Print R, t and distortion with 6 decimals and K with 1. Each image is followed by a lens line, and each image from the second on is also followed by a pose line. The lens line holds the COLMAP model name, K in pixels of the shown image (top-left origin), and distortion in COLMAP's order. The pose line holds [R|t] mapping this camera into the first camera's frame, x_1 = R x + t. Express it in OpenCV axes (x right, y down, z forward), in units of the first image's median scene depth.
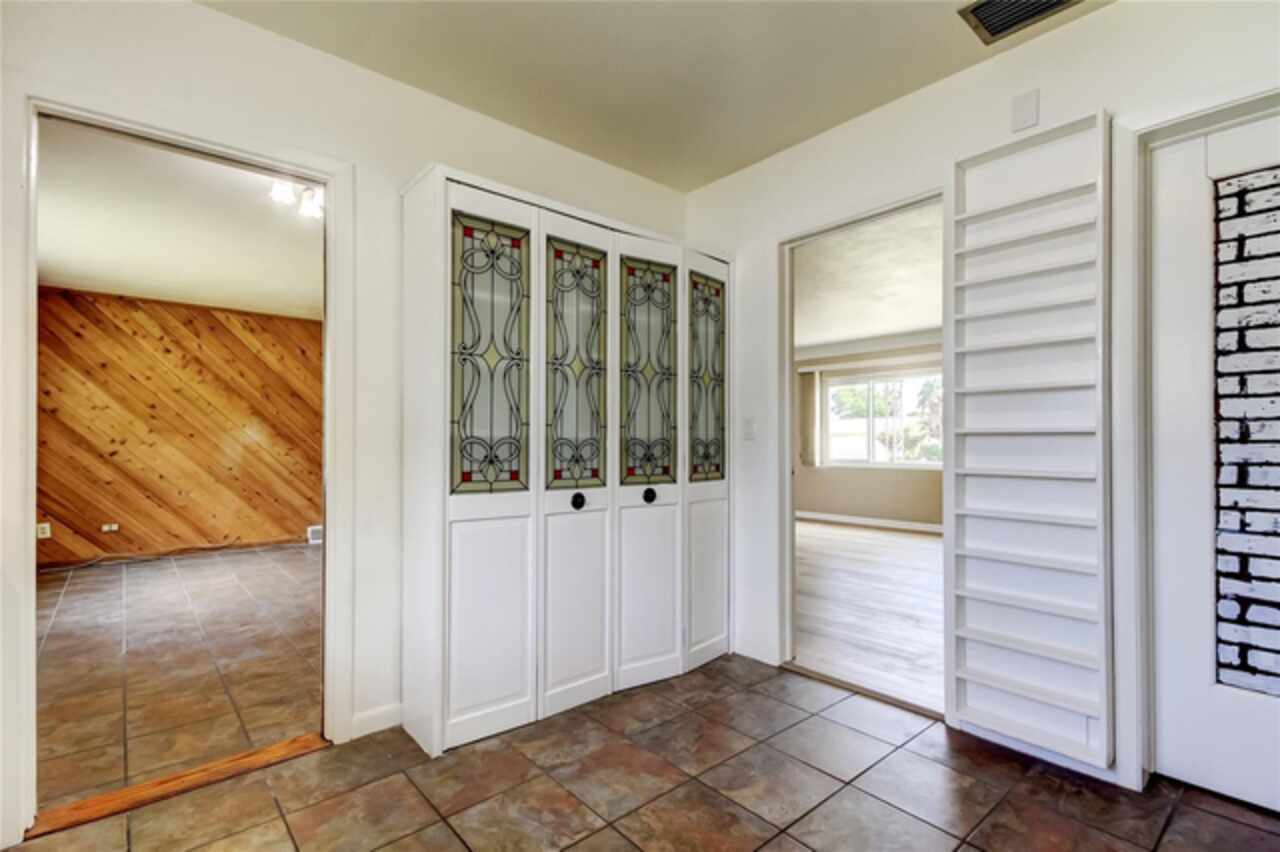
lens RADIAL K [[599.3, 0, 648.0], [0, 599.3, 441.3], [0, 0, 1]] dist [0.021964, -0.005513]
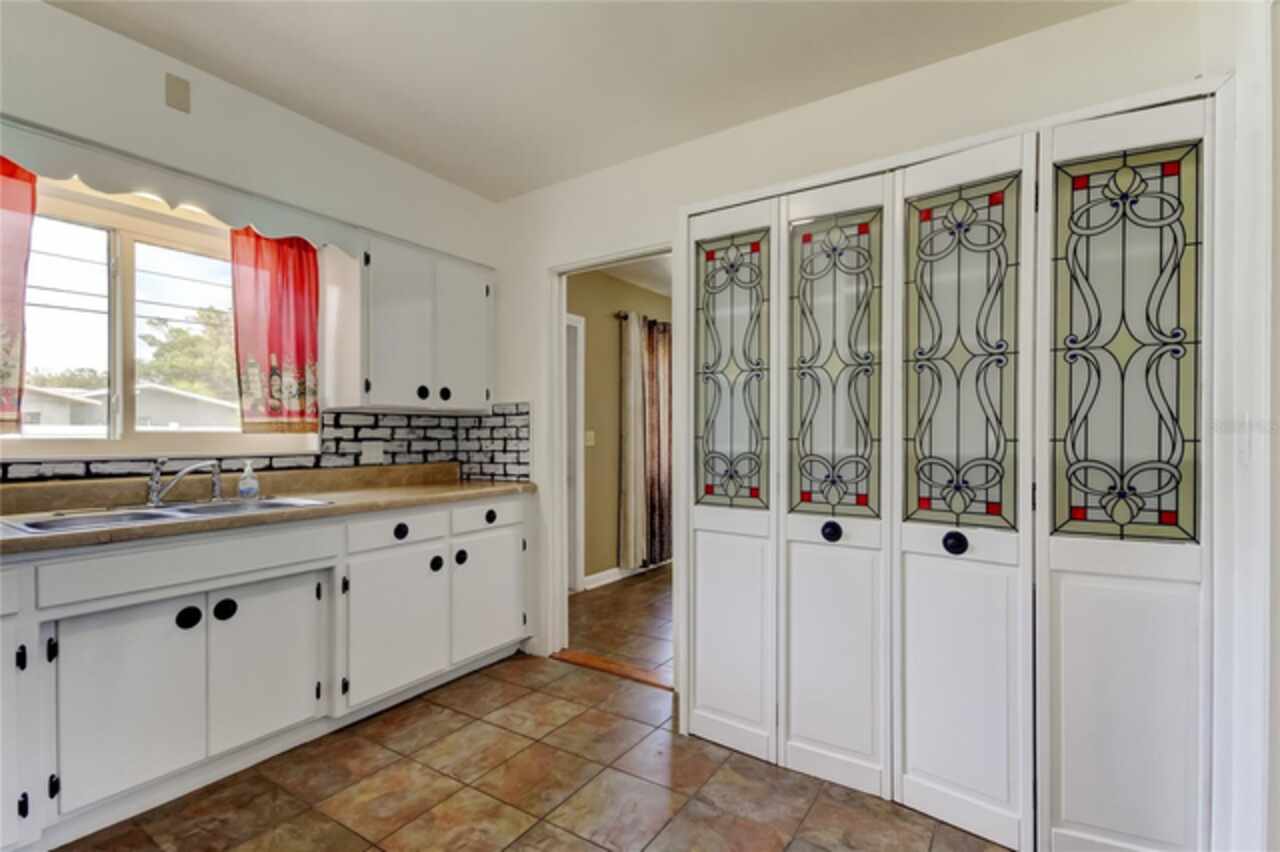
lens RADIAL K [[599.3, 0, 647.4], [0, 599.3, 441.0], [0, 0, 1]] dist [0.021964, -0.005513]
pose [[0.262512, 0.011128, -0.964865, 0.503928], [0.003045, 0.999919, 0.012361, -0.028638], [0.964924, -0.006183, 0.262457, 0.454006]]
